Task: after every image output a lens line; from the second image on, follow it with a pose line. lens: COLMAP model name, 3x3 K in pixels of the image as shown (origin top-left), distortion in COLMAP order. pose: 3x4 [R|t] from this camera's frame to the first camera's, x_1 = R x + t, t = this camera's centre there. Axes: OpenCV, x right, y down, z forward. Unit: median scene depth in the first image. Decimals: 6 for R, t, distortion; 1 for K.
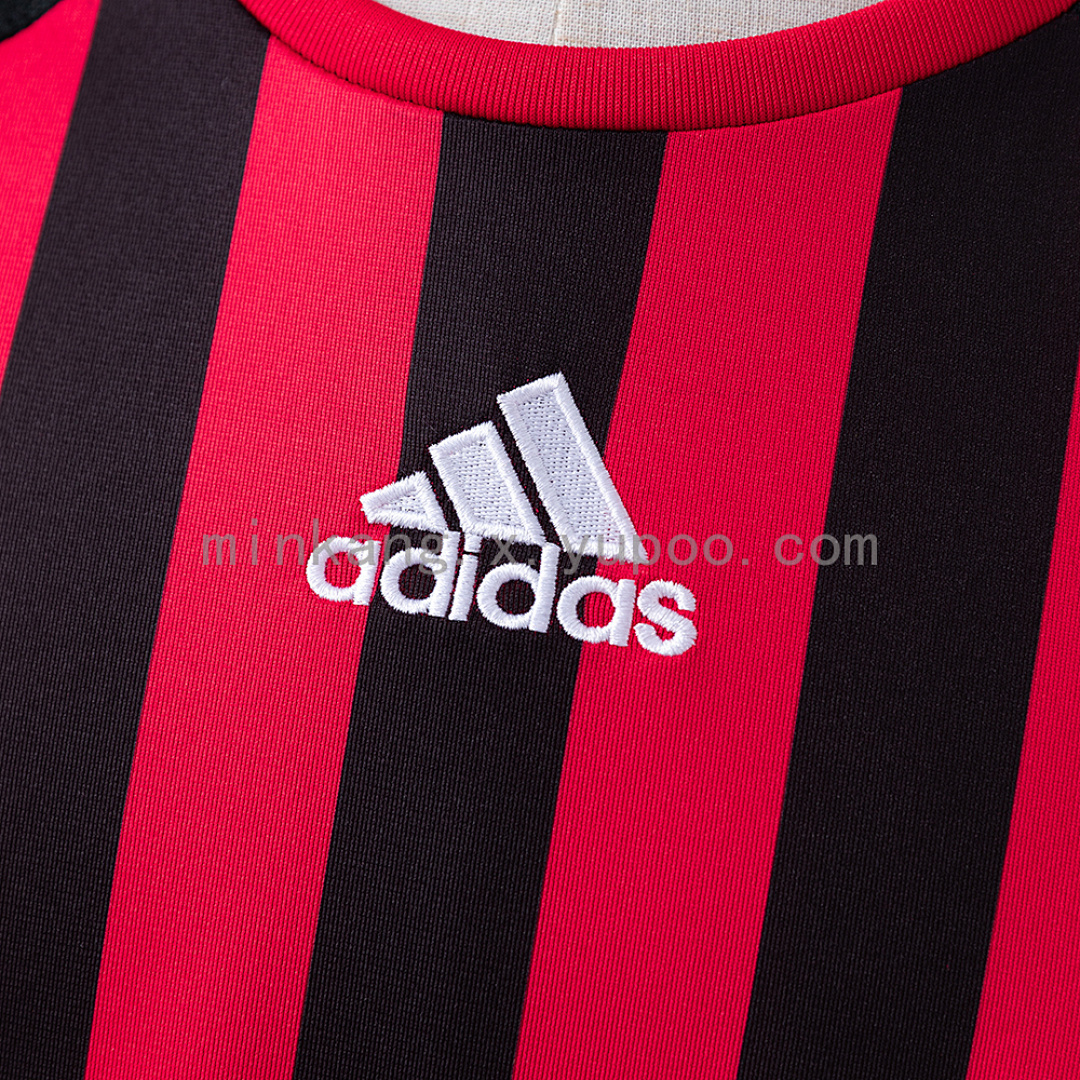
lens RADIAL K [[2854.5, 0, 536.1], [0, 2854.5, 544.4], [0, 0, 1]] dist [-0.045907, 0.000000]
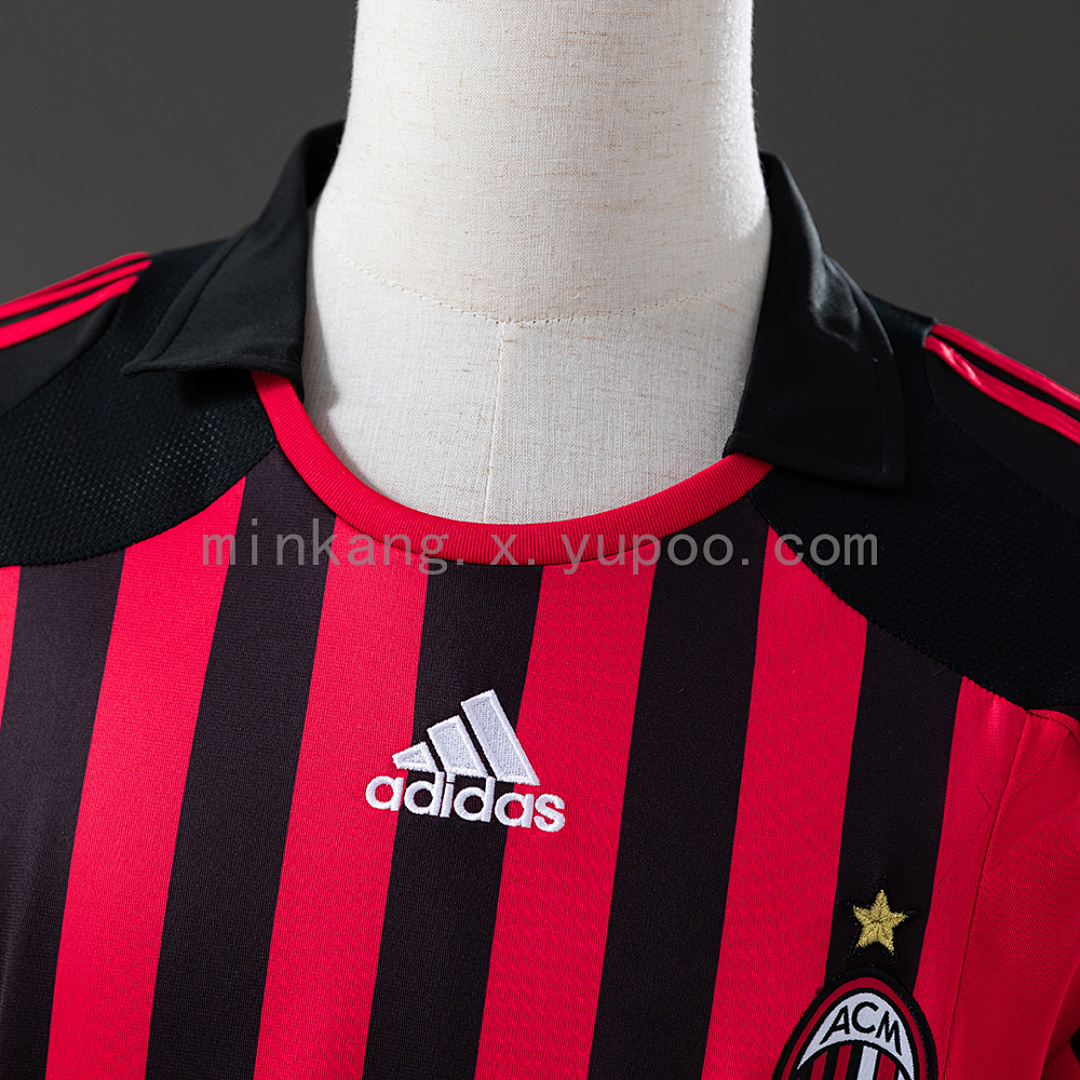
lens RADIAL K [[3090.6, 0, 539.4], [0, 3090.6, 535.8], [0, 0, 1]] dist [0.070345, 0.000000]
pose [[0.996602, -0.021810, 0.079423, -0.127548], [0.026030, 0.998282, -0.052486, -0.053606], [-0.078142, 0.054375, 0.995458, -1.144547]]
